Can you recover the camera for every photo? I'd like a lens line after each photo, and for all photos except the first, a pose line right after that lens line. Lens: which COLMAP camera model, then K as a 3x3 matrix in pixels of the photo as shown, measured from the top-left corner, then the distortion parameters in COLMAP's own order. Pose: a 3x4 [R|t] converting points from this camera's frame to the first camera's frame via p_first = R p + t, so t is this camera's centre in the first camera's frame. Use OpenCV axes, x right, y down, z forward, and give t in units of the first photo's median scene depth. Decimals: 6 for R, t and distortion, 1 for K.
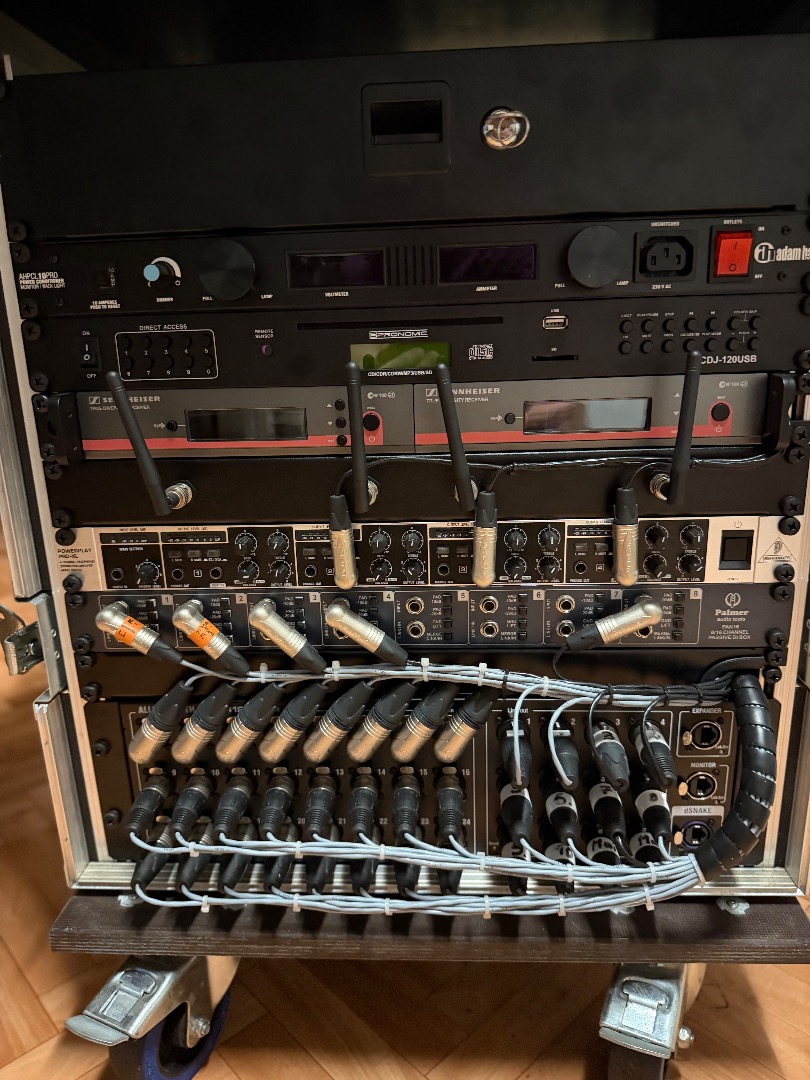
lens RADIAL K [[760.4, 0, 406.8], [0, 760.4, 551.1], [0, 0, 1]] dist [0.060656, -0.091798]
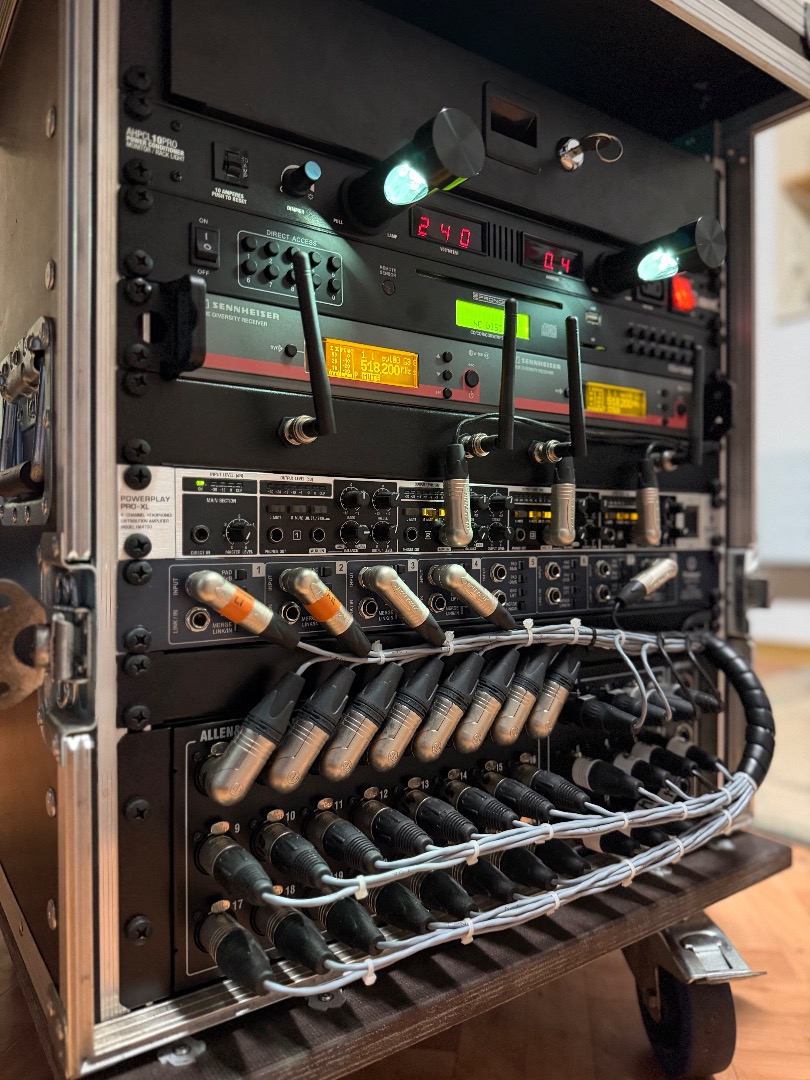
lens RADIAL K [[767.5, 0, 403.5], [0, 767.5, 547.4], [0, 0, 1]] dist [0.062438, -0.091575]
pose [[0.788753, 0.021111, 0.614347, -0.698168], [0.149262, 0.962922, -0.224725, 0.246318], [-0.596313, 0.268951, 0.756357, 0.325156]]
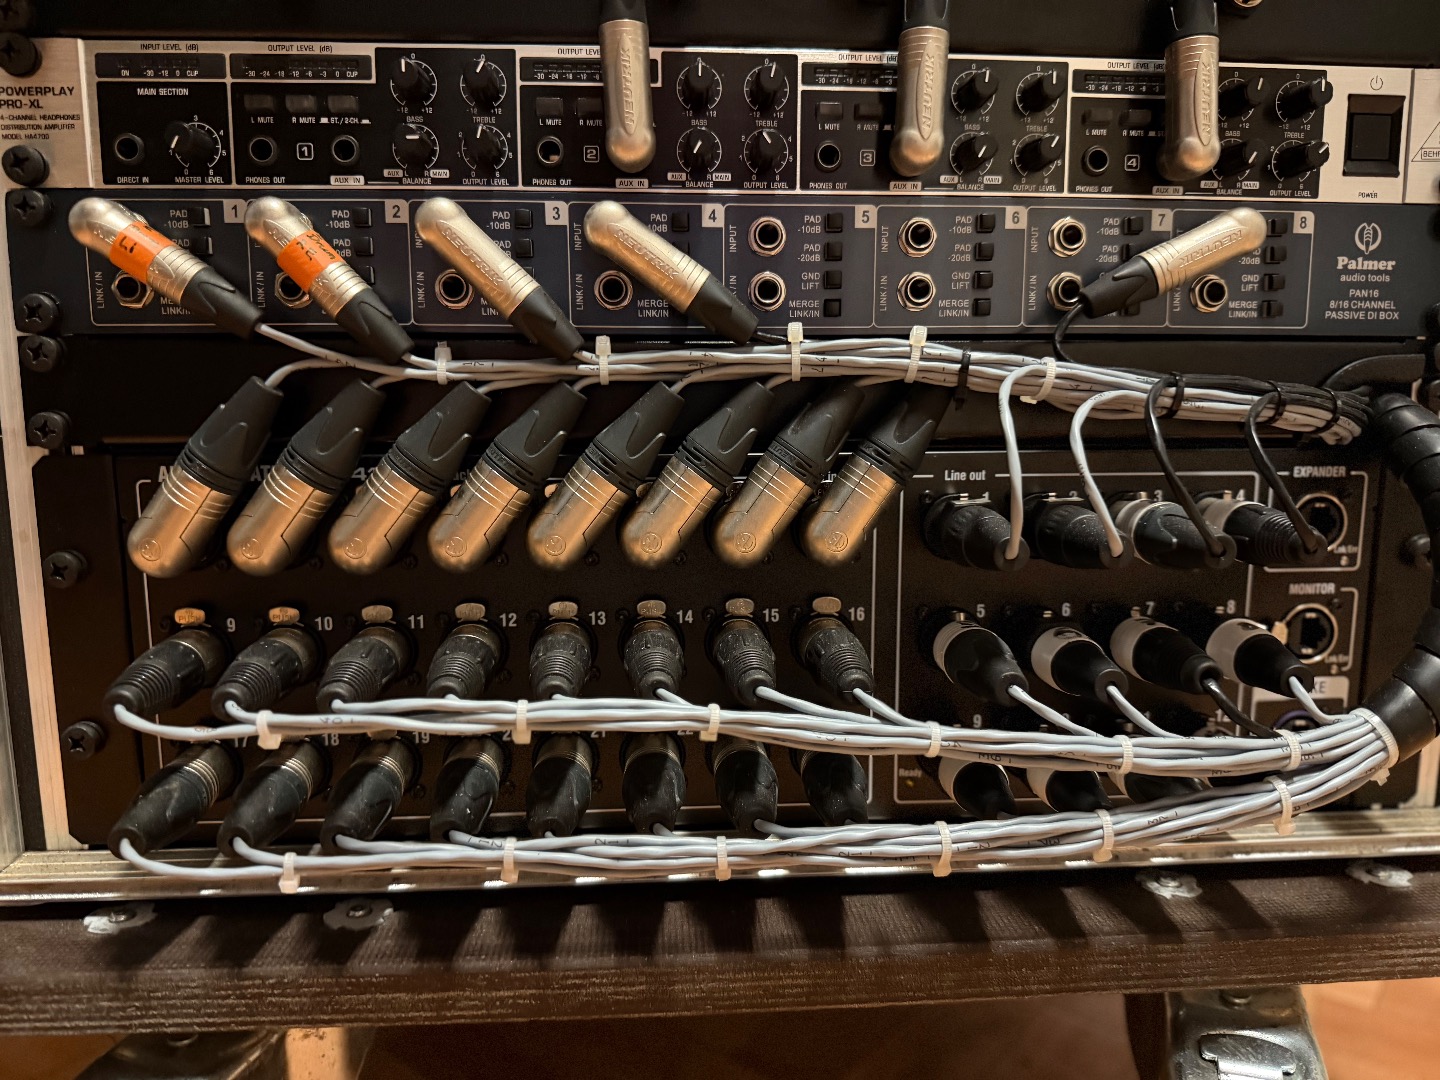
lens RADIAL K [[1033.8, 0, 716.1], [0, 1033.8, 536.1], [0, 0, 1]] dist [0.000664, -0.020712]
pose [[0.992172, 0.011511, 0.124346, -0.103089], [0.006250, 0.989918, -0.141507, 0.360001], [-0.124721, 0.141176, 0.982097, 0.387178]]
